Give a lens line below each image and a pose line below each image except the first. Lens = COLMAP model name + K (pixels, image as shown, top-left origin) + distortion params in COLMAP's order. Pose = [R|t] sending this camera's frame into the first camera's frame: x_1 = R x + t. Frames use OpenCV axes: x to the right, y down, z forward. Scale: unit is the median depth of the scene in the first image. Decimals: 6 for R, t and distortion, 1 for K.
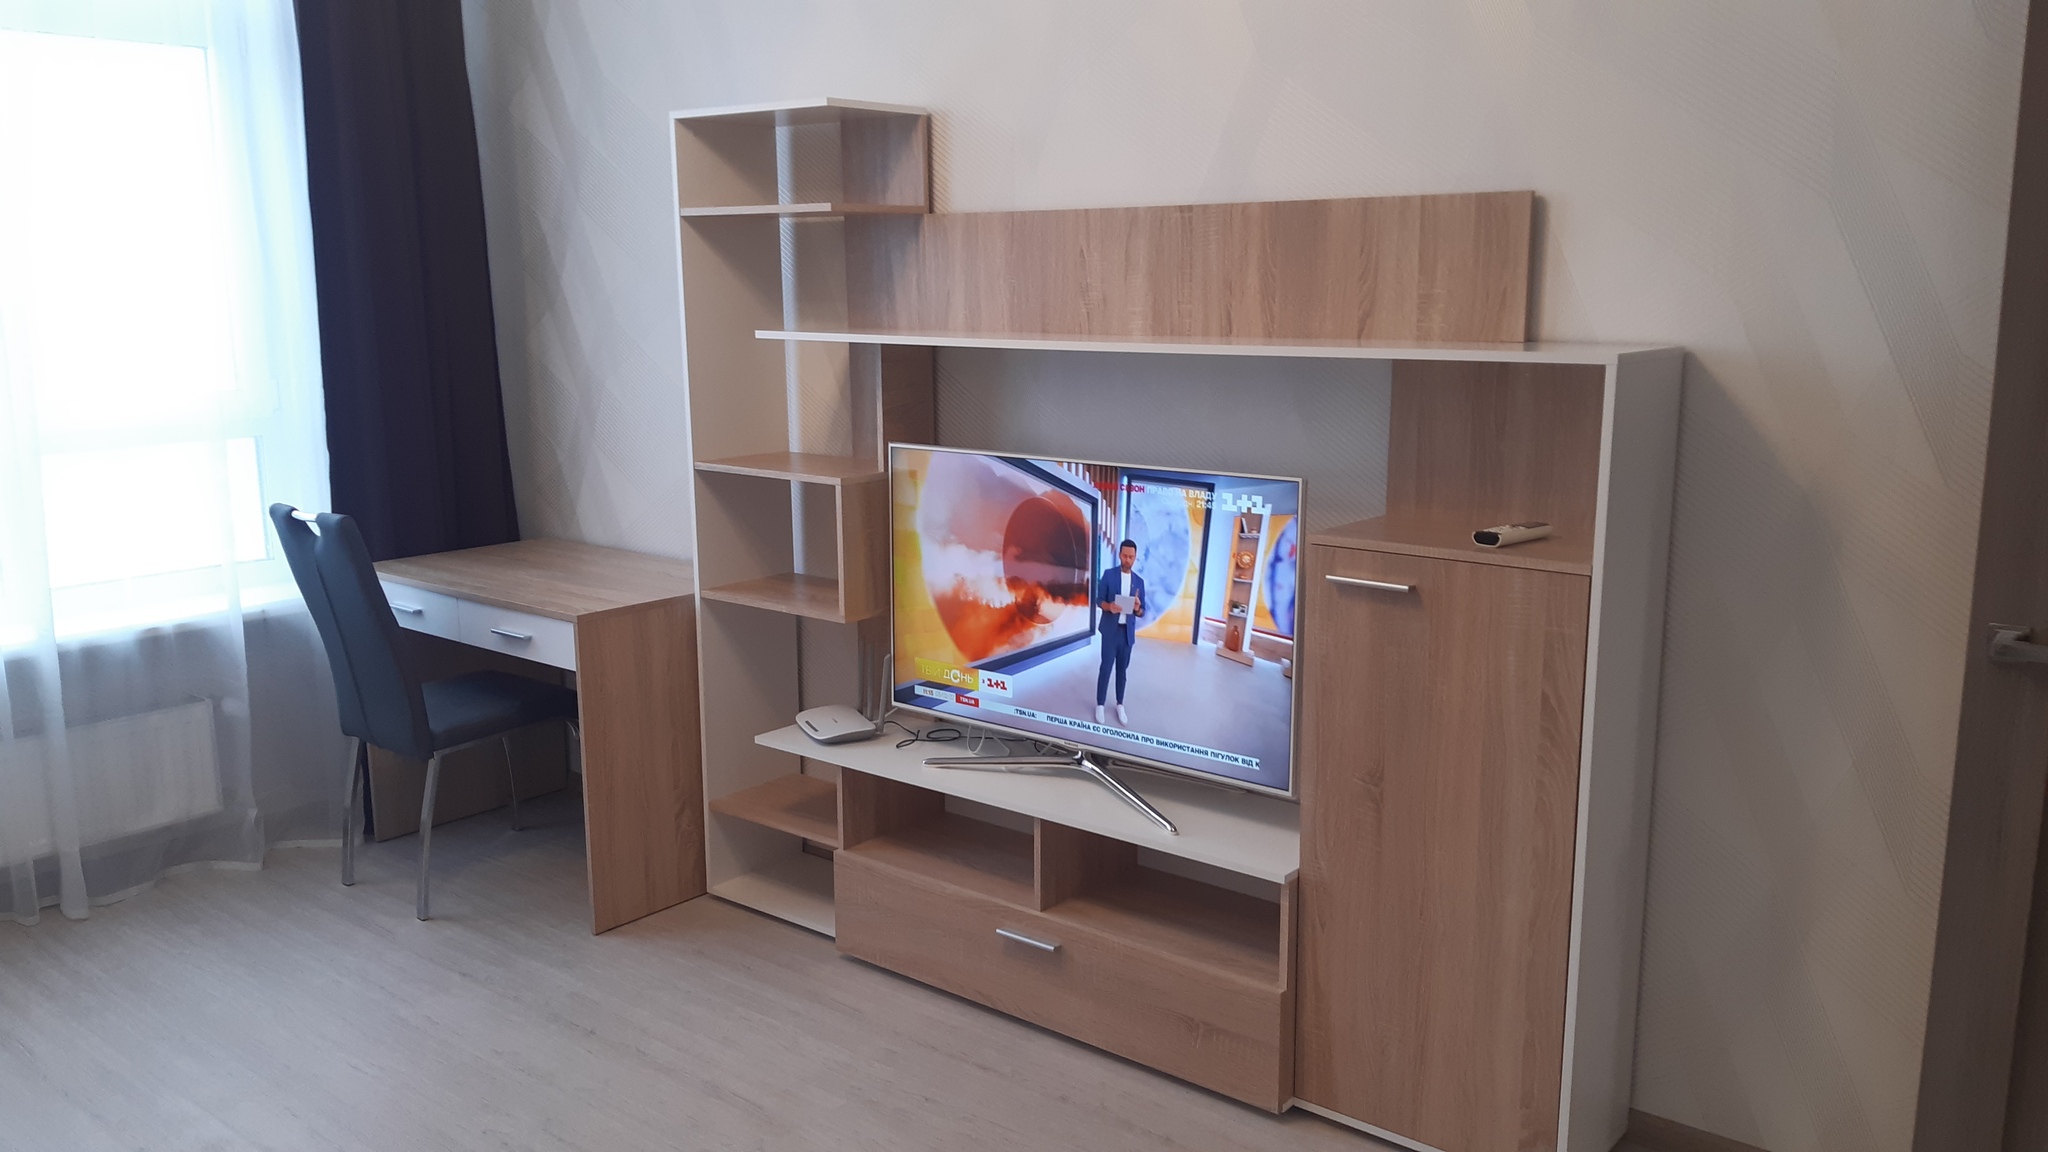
lens RADIAL K [[1615.5, 0, 1029.8], [0, 1615.5, 572.6], [0, 0, 1]] dist [0.031892, 0.008384]
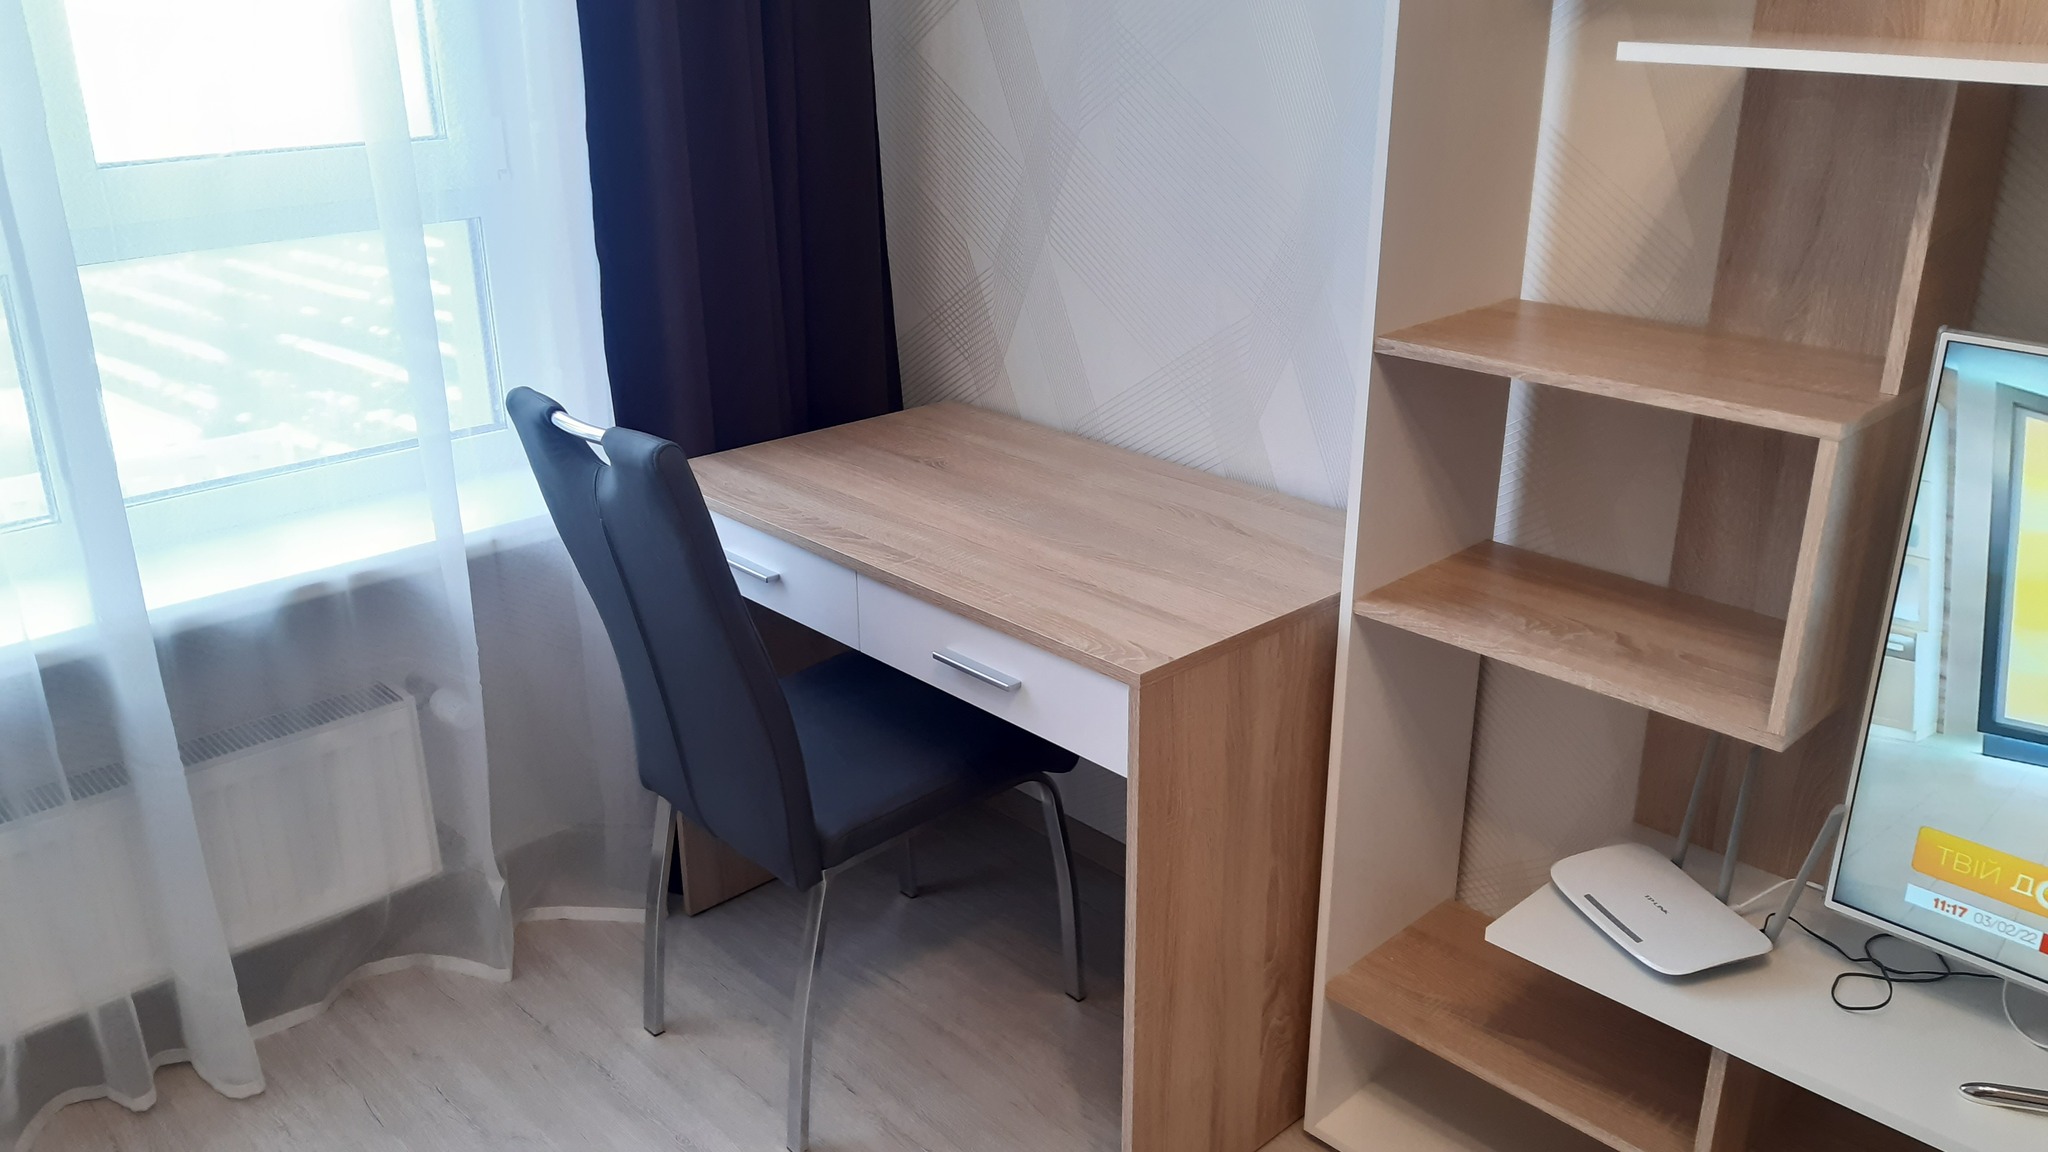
lens RADIAL K [[1615.5, 0, 1049.2], [0, 1615.5, 642.1], [0, 0, 1]] dist [0.031892, 0.008384]
pose [[0.994368, 0.055946, -0.090014, -0.239658], [-0.035280, 0.975614, 0.216639, -0.075697], [0.099939, -0.212244, 0.972093, 0.489163]]
